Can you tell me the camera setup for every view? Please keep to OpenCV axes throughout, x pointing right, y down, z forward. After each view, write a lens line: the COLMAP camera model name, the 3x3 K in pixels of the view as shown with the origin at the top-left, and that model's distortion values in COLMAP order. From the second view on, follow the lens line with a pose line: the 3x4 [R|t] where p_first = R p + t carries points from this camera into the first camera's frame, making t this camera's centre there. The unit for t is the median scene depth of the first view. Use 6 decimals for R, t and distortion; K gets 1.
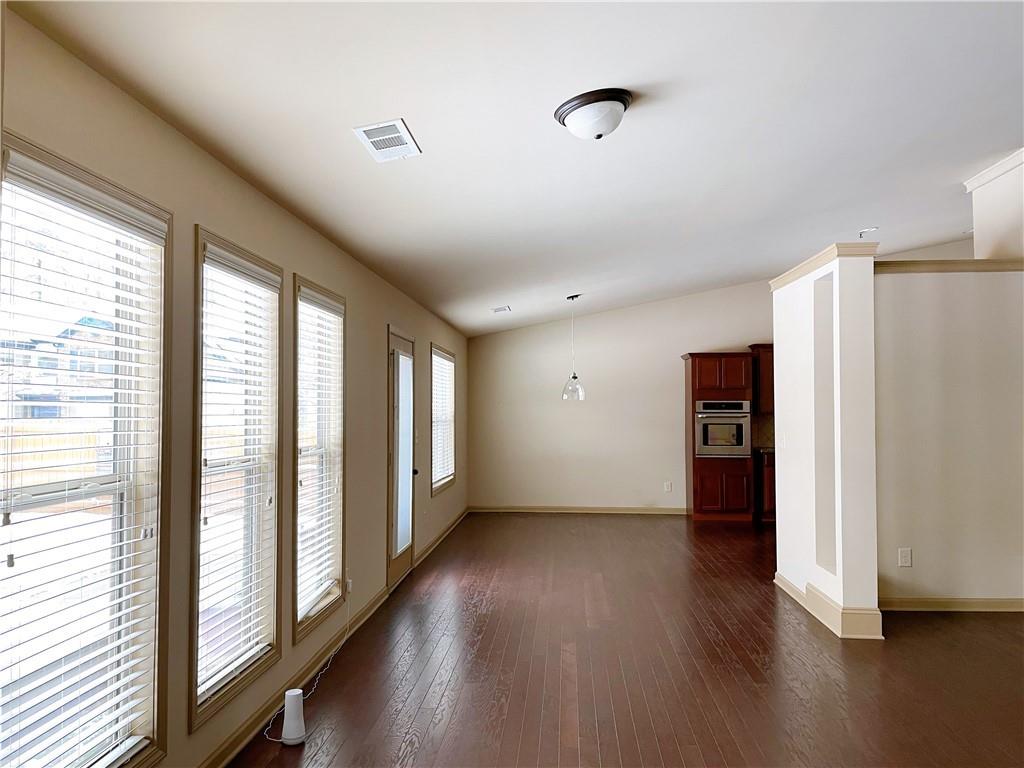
lens RADIAL K [[751.1, 0, 512.0], [0, 751.1, 384.0], [0, 0, 1]] dist [0.029357, -0.004910]
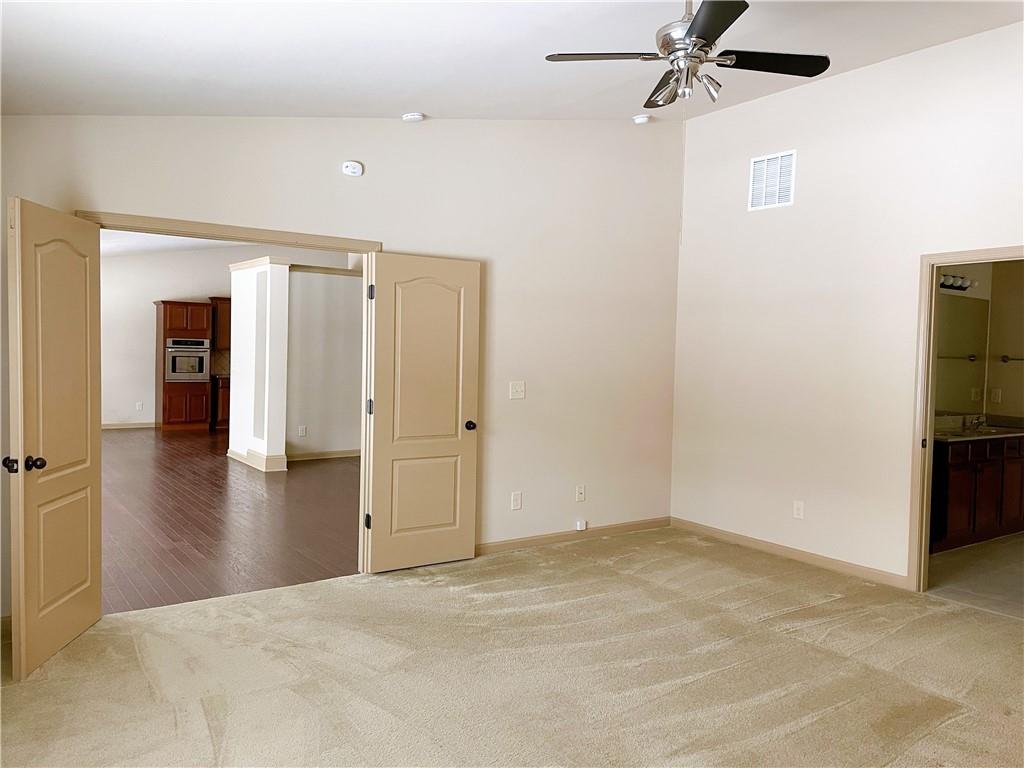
lens RADIAL K [[751.1, 0, 512.0], [0, 751.1, 384.0], [0, 0, 1]] dist [0.029357, -0.004910]
pose [[0.761892, -0.003552, 0.647694, -0.165945], [-0.050676, 0.996593, 0.065076, -0.015639], [-0.645719, -0.082403, 0.759116, -0.429712]]
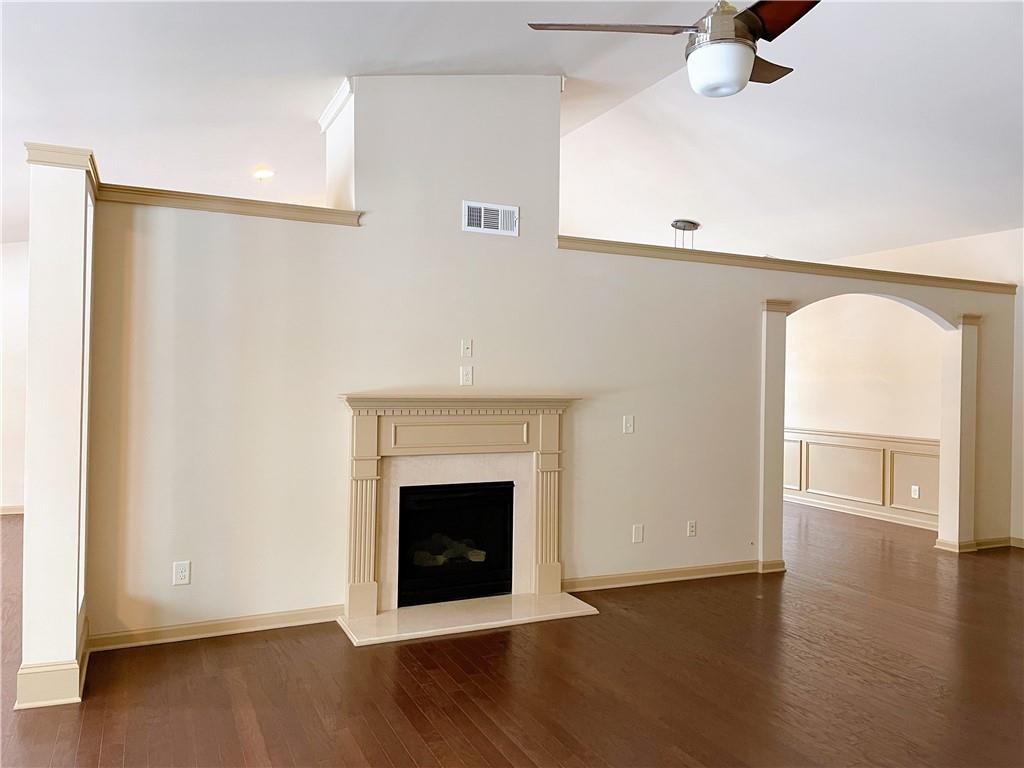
lens RADIAL K [[751.1, 0, 512.0], [0, 751.1, 384.0], [0, 0, 1]] dist [0.029357, -0.004910]
pose [[0.877069, 0.017204, 0.480056, 0.295675], [-0.040568, 0.998441, 0.038336, -0.007262], [-0.478648, -0.053098, 0.876400, 0.106090]]
